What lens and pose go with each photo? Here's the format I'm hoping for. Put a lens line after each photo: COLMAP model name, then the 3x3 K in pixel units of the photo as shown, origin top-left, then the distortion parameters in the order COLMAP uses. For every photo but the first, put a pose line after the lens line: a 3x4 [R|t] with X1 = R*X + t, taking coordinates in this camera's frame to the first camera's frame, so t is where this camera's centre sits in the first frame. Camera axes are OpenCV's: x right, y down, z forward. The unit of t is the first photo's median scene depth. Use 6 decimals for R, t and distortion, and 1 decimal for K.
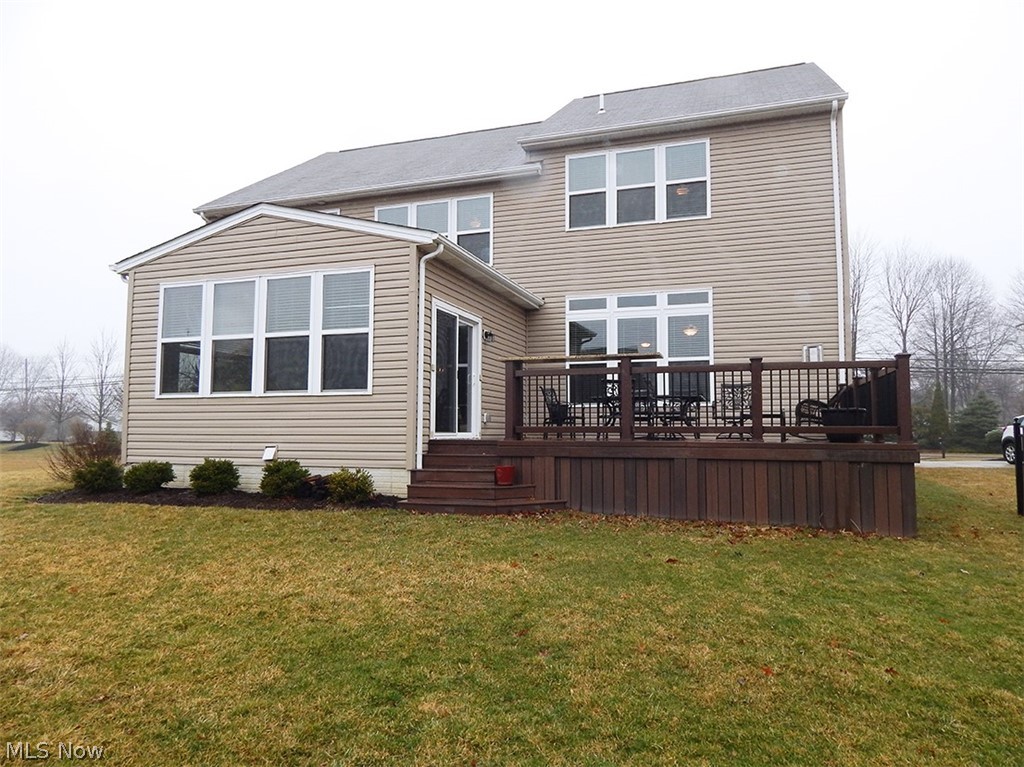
lens RADIAL K [[707.5, 0, 512.0], [0, 707.5, 383.5], [0, 0, 1]] dist [-0.002527, -0.000901]
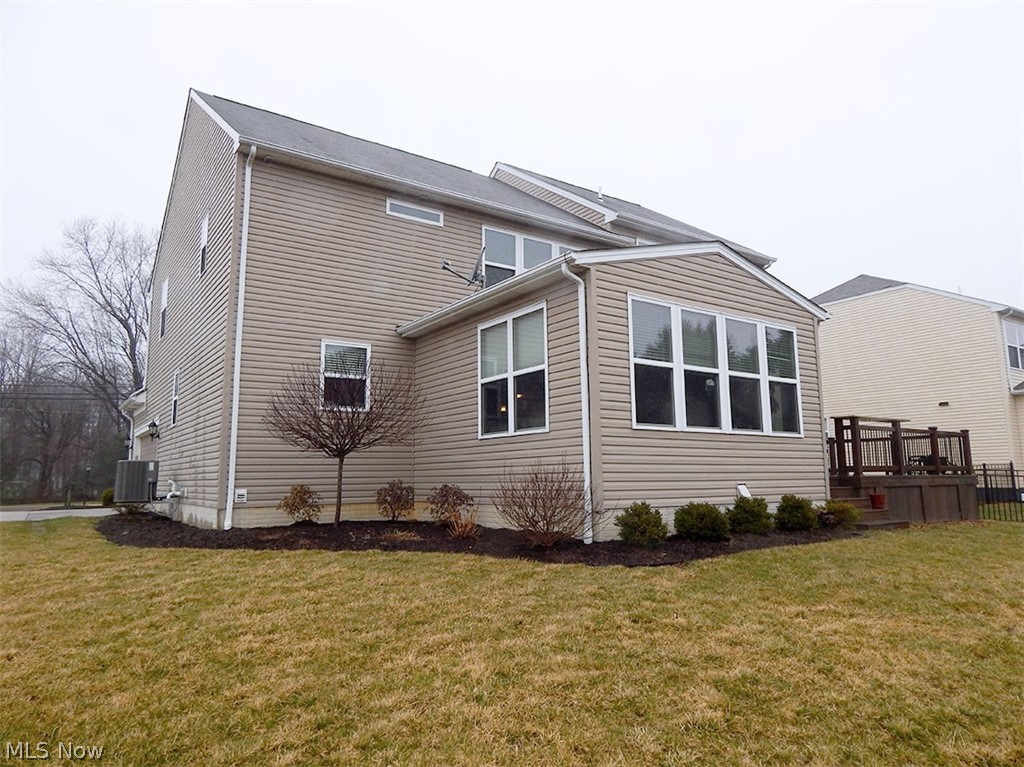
lens RADIAL K [[669.6, 0, 512.0], [0, 669.6, 383.5], [0, 0, 1]] dist [0.001234, -0.000112]
pose [[0.588720, 0.107310, 0.801183, -1.267298], [-0.045586, 0.993979, -0.099636, 0.054999], [-0.807051, 0.022135, 0.590067, 0.672001]]
